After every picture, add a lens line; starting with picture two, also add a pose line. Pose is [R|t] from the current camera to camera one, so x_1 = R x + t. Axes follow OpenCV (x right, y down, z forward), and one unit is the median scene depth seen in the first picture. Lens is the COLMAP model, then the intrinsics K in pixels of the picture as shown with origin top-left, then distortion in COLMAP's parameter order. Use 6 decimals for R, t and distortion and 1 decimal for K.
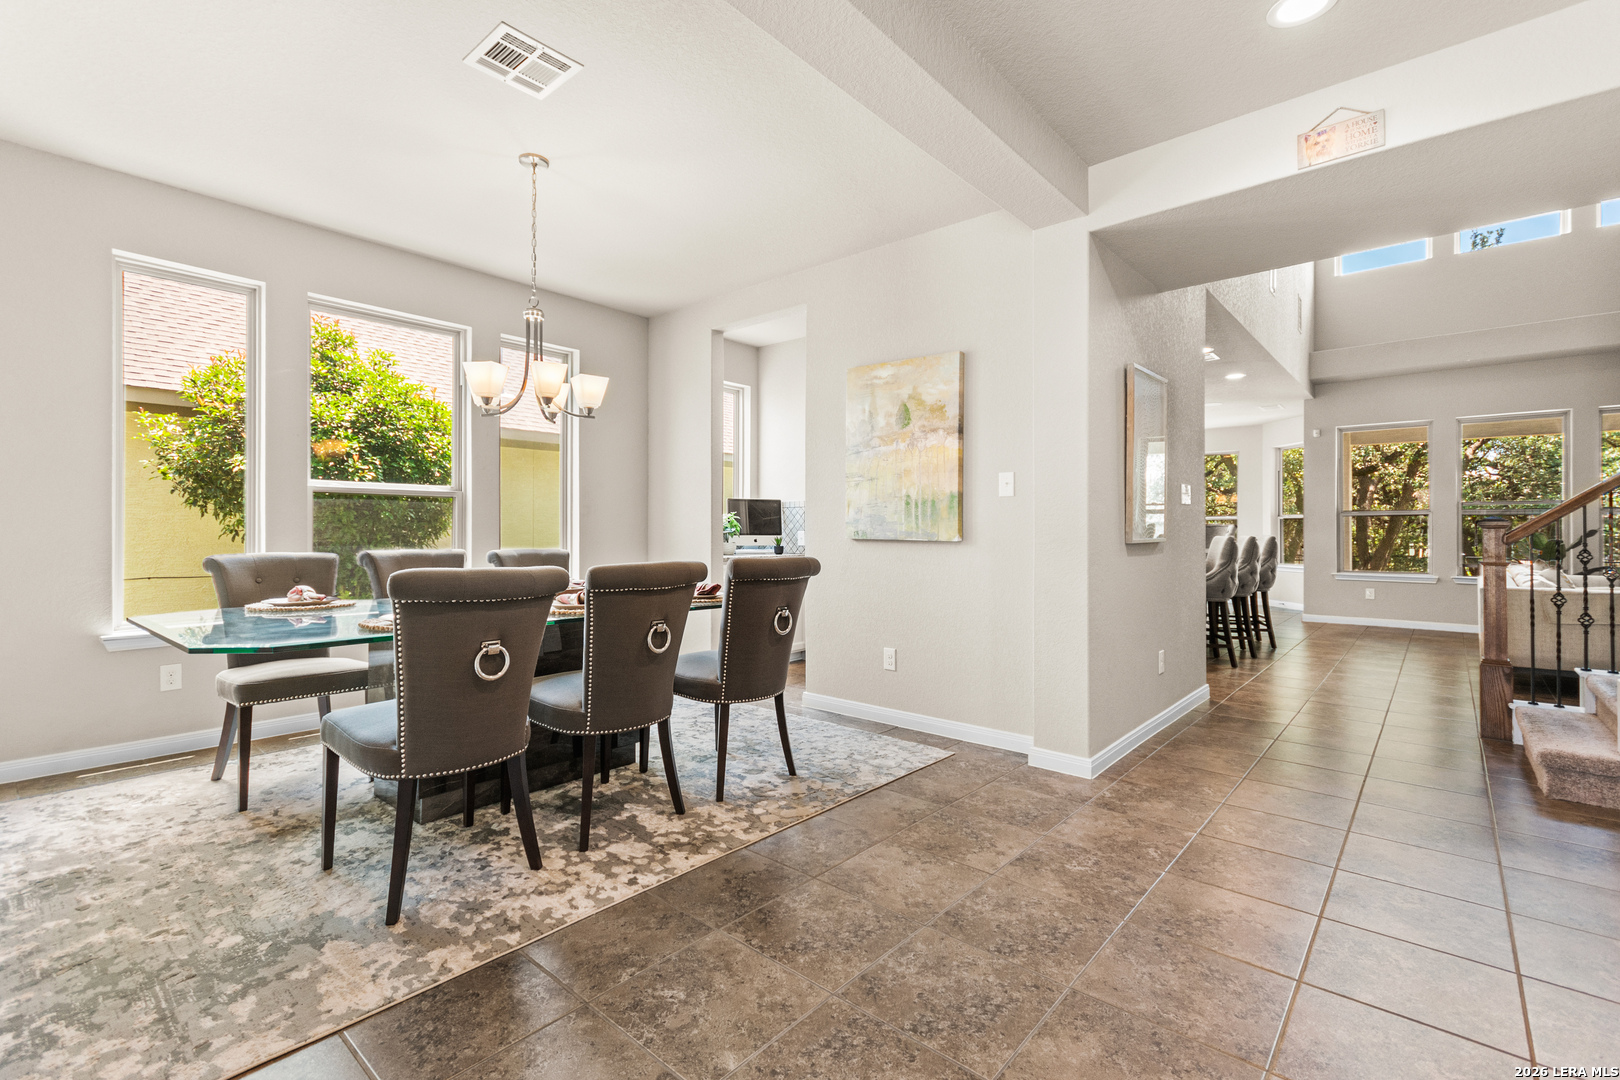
lens RADIAL K [[721.1, 0, 803.7], [0, 721.1, 543.4], [0, 0, 1]] dist [0.001513, -0.000119]
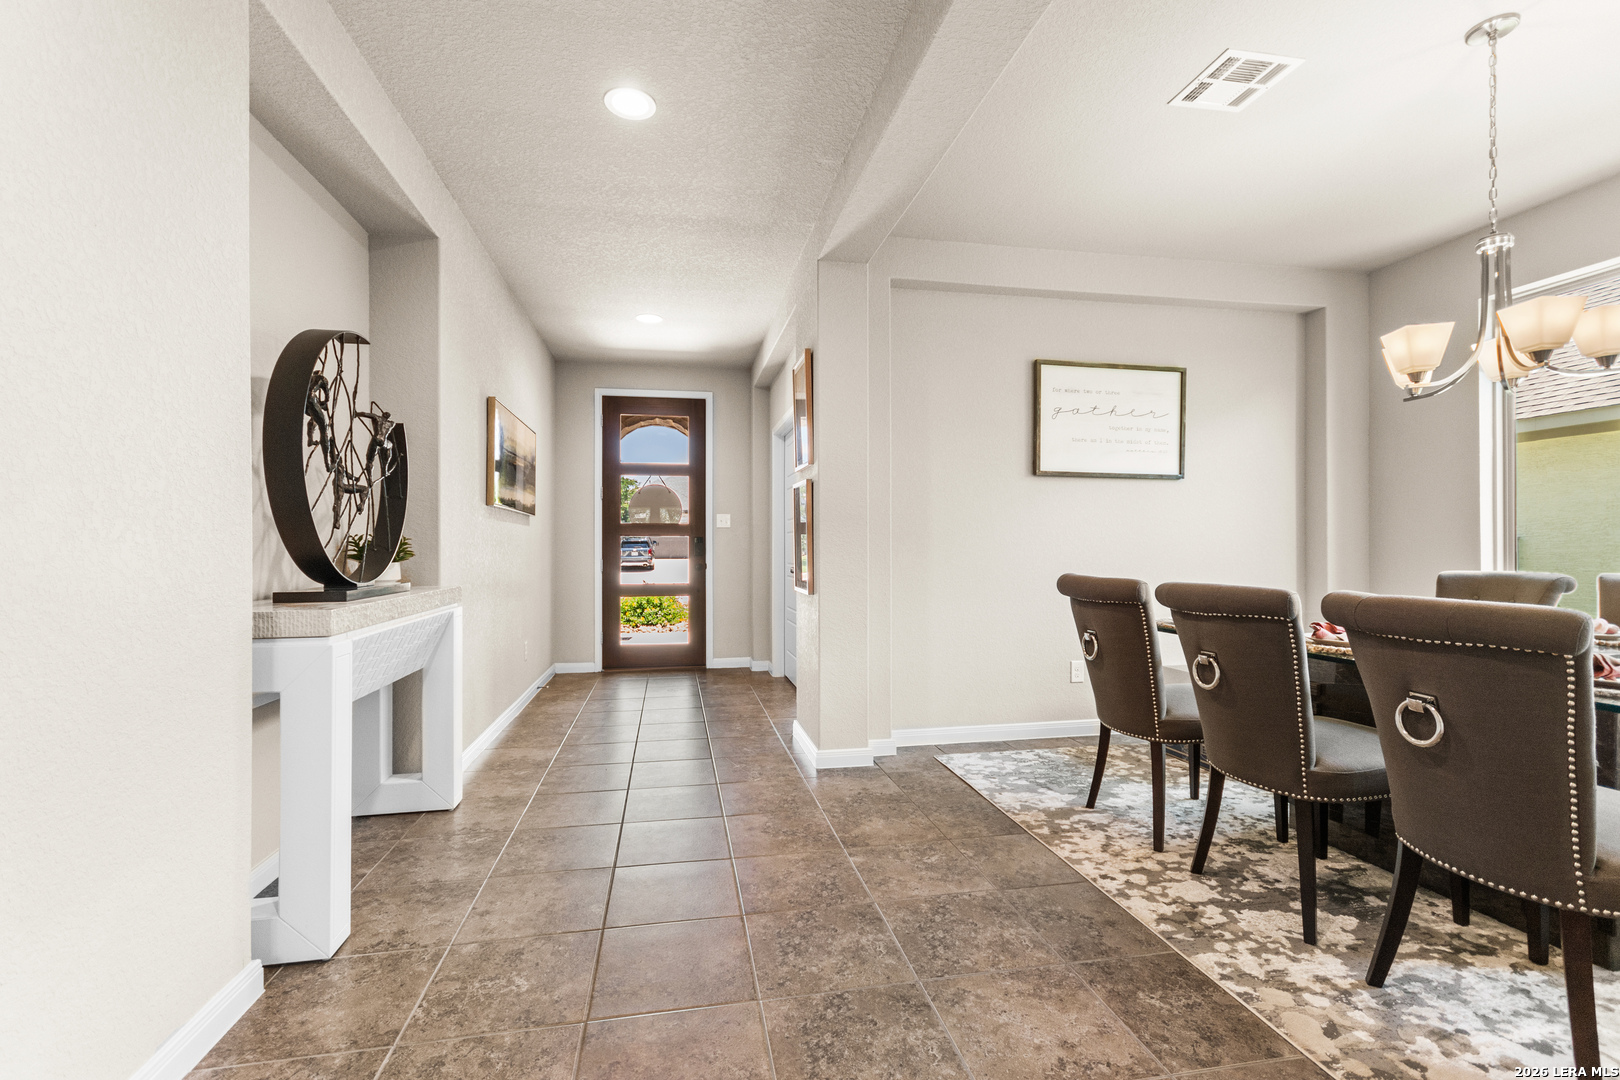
lens RADIAL K [[721.1, 0, 803.7], [0, 721.1, 543.4], [0, 0, 1]] dist [0.001513, -0.000119]
pose [[-0.619809, -0.007348, -0.784718, 0.848870], [-0.015452, 0.999877, 0.002842, -0.018563], [0.784601, 0.013887, -0.619846, 1.256733]]
